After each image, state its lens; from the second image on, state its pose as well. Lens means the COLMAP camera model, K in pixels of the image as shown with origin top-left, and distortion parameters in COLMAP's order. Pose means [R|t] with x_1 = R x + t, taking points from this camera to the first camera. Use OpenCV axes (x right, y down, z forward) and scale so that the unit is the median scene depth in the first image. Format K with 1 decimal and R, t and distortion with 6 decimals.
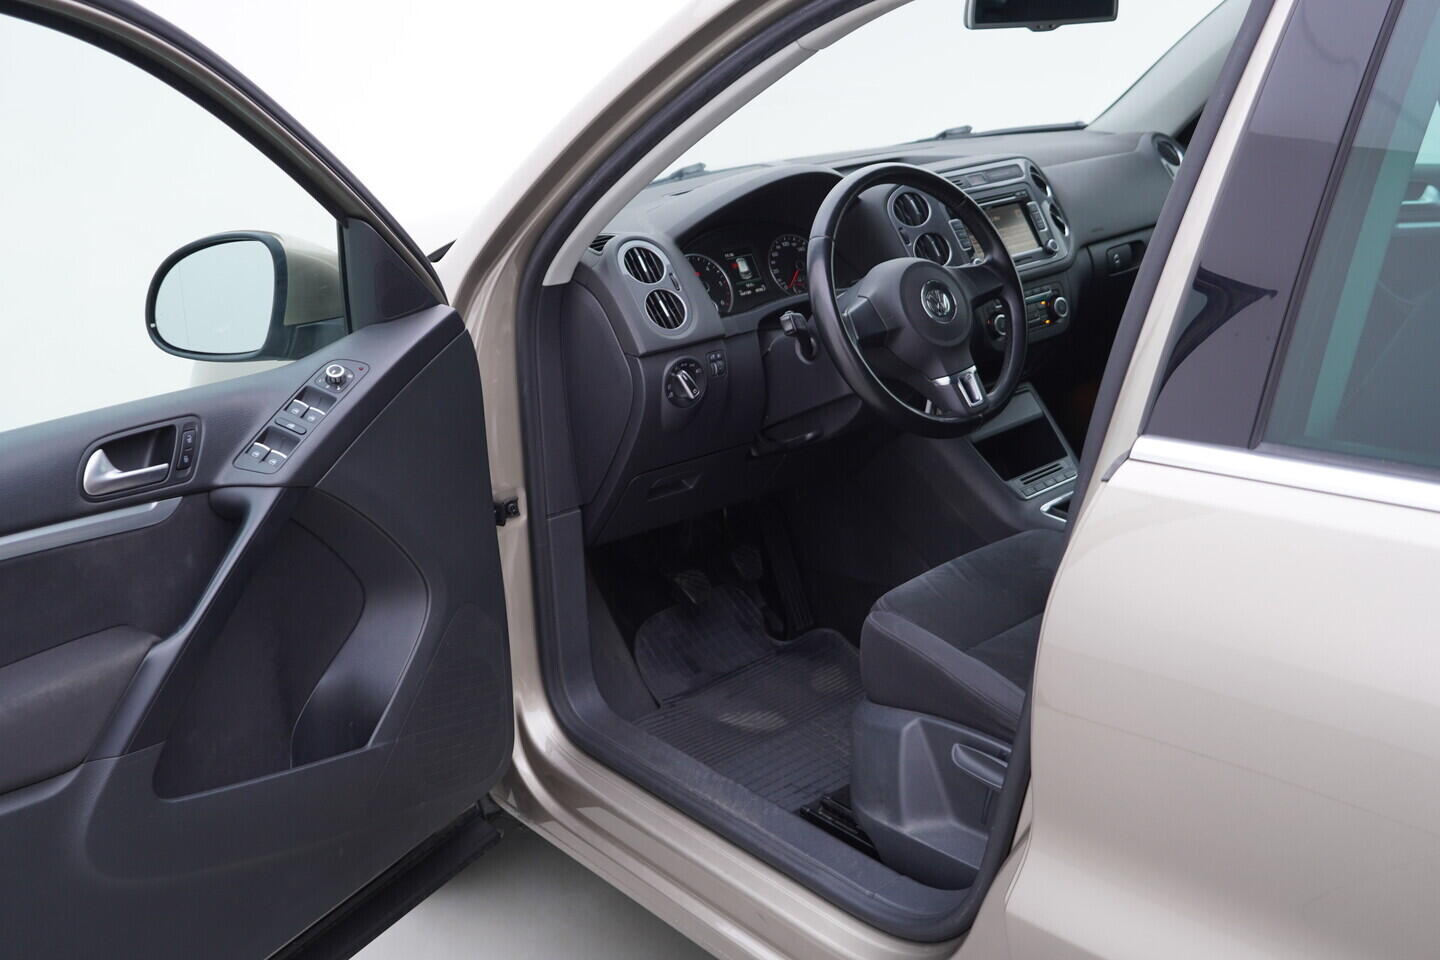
lens RADIAL K [[1474.0, 0, 729.2], [0, 1474.0, 477.8], [0, 0, 1]] dist [0.002684, 0.000000]
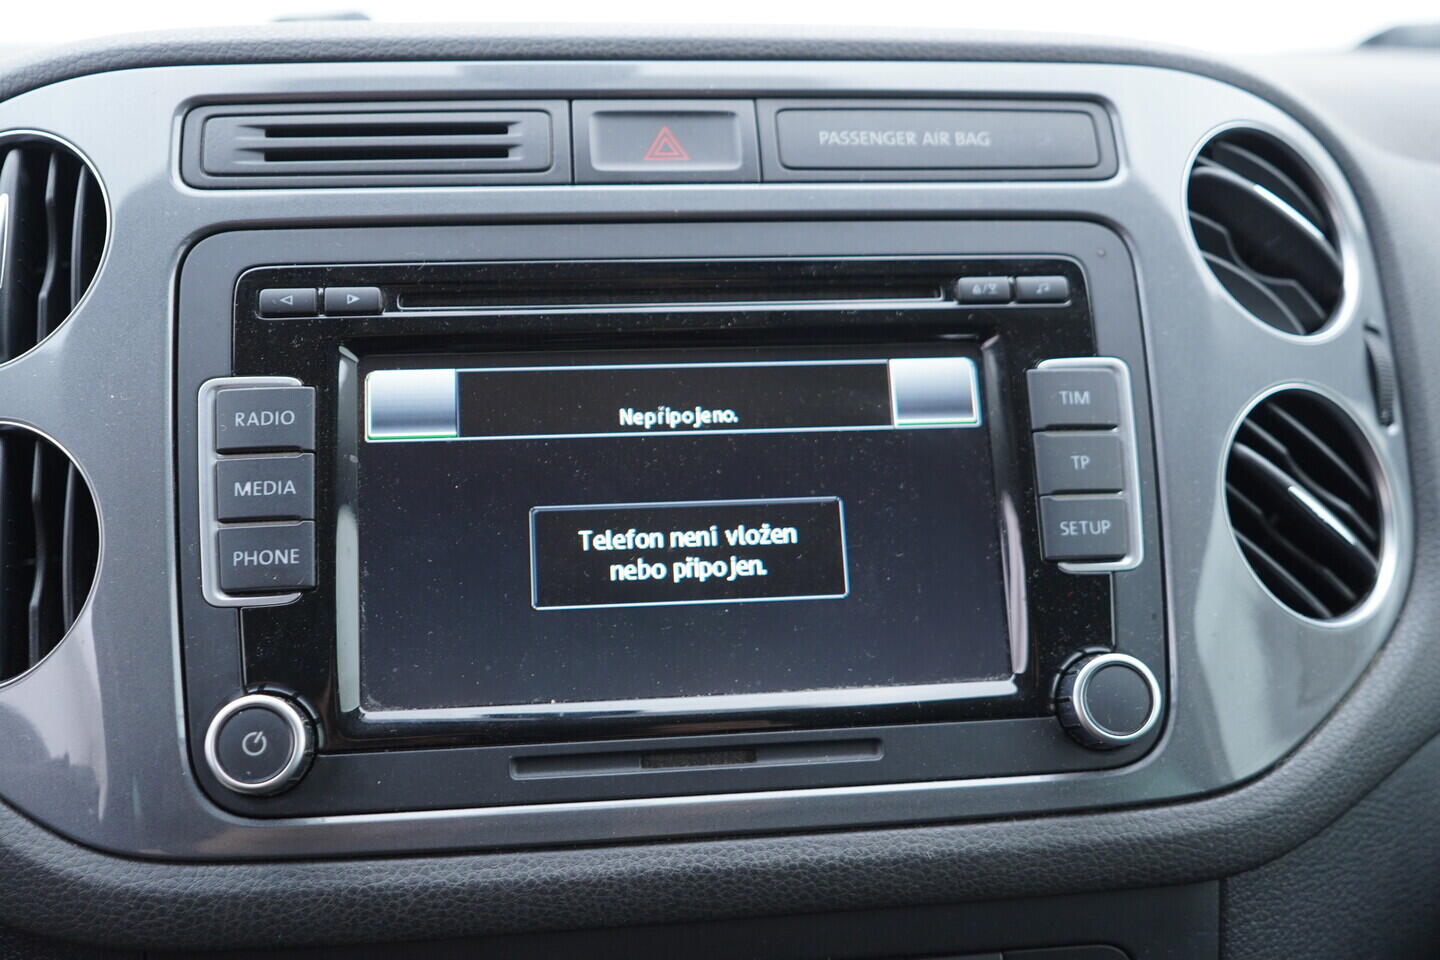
lens RADIAL K [[1474.0, 0, 722.0], [0, 1474.0, 475.7], [0, 0, 1]] dist [0.002684, 0.000000]
pose [[0.824775, 0.252796, -0.505806, 0.269062], [-0.237354, 0.966659, 0.096093, -0.192873], [0.513234, 0.040800, 0.857278, 0.910768]]
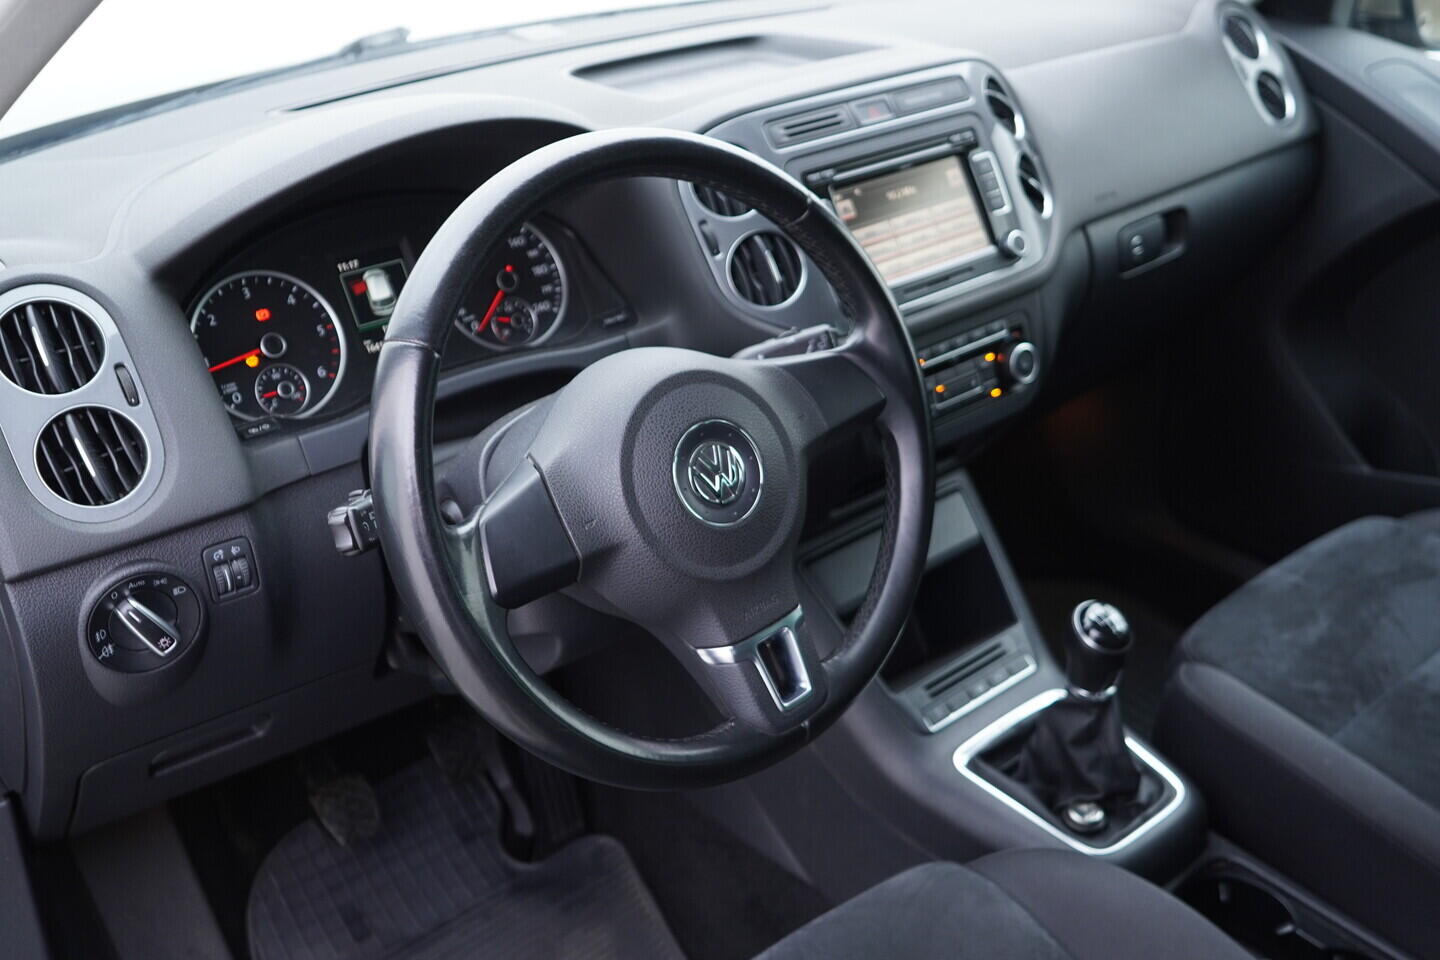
lens RADIAL K [[1474.0, 0, 724.5], [0, 1474.0, 480.9], [0, 0, 1]] dist [0.002684, 0.000000]
pose [[0.999189, 0.039449, 0.008082, 0.122670], [-0.040227, 0.986955, 0.155888, -0.160503], [-0.001827, -0.156087, 0.987742, 0.501661]]
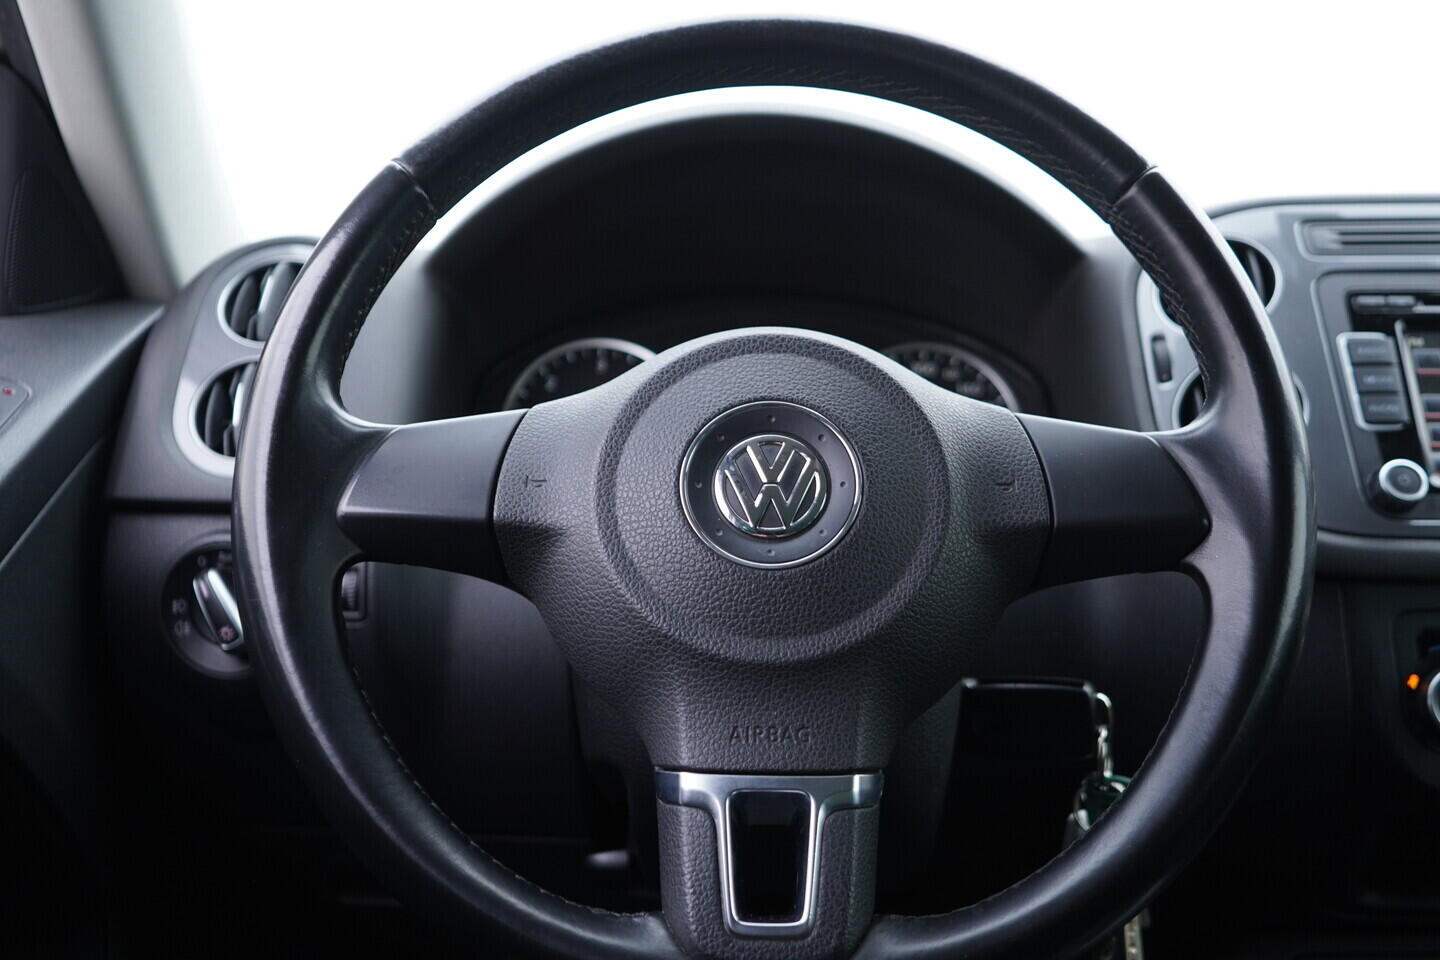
lens RADIAL K [[1474.0, 0, 716.0], [0, 1474.0, 485.6], [0, 0, 1]] dist [0.002684, 0.000000]
pose [[0.735319, 0.136380, -0.663857, 0.265944], [-0.263362, 0.960059, -0.094482, -0.080312], [0.624456, 0.244310, 0.741867, 0.700926]]
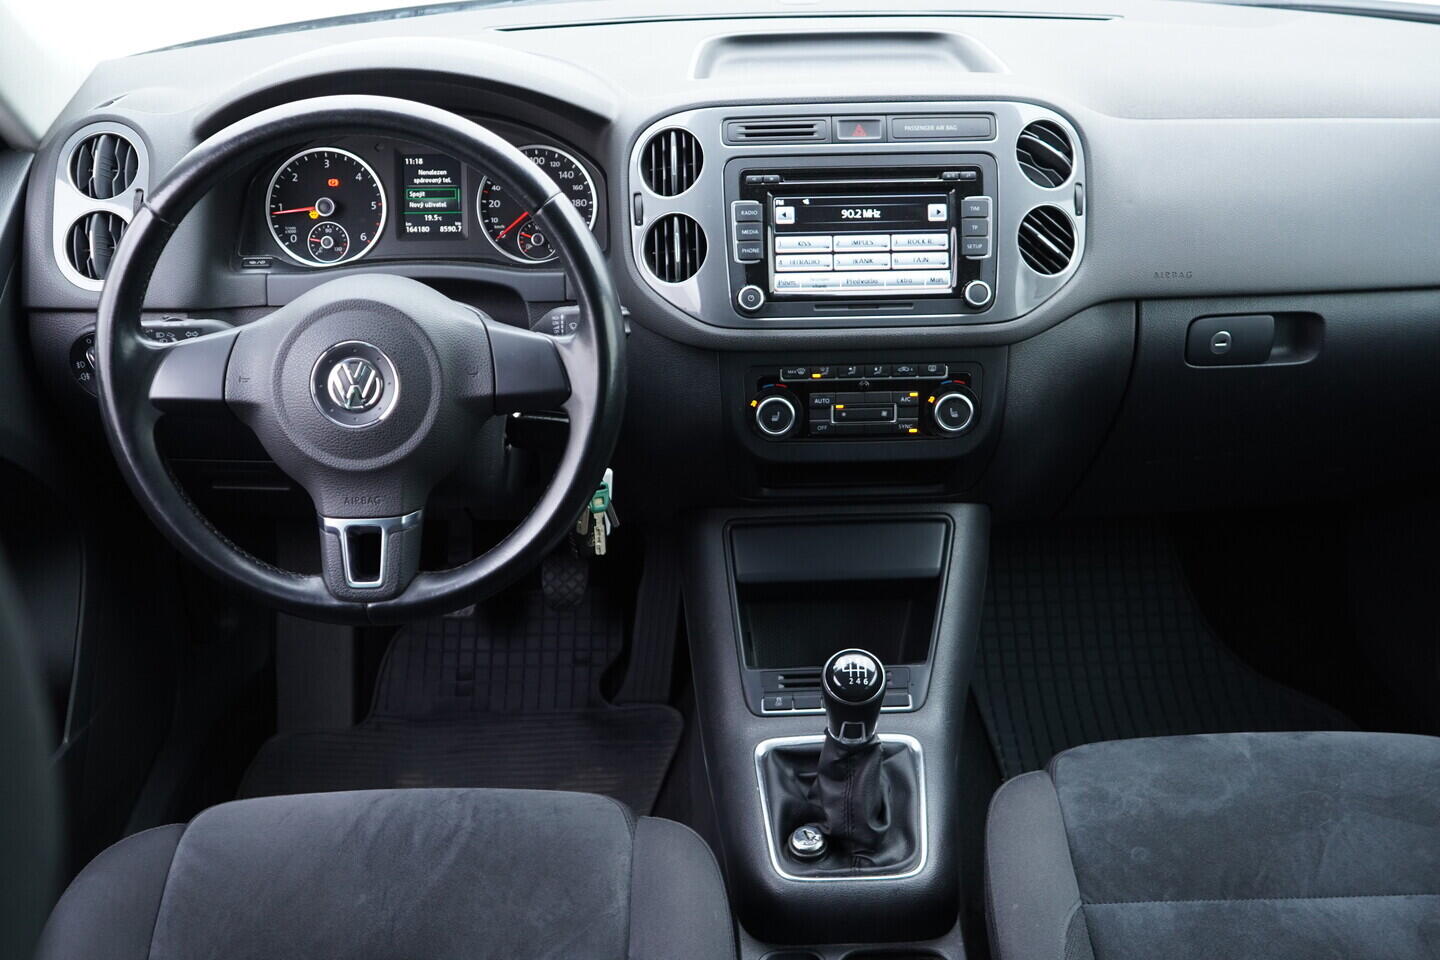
lens RADIAL K [[1474.0, 0, 721.4], [0, 1474.0, 481.1], [0, 0, 1]] dist [0.002684, 0.000000]
pose [[0.765359, 0.374627, -0.523336, 0.468099], [-0.239449, 0.920508, 0.308755, -0.247235], [0.597403, -0.110996, 0.794223, 0.566913]]
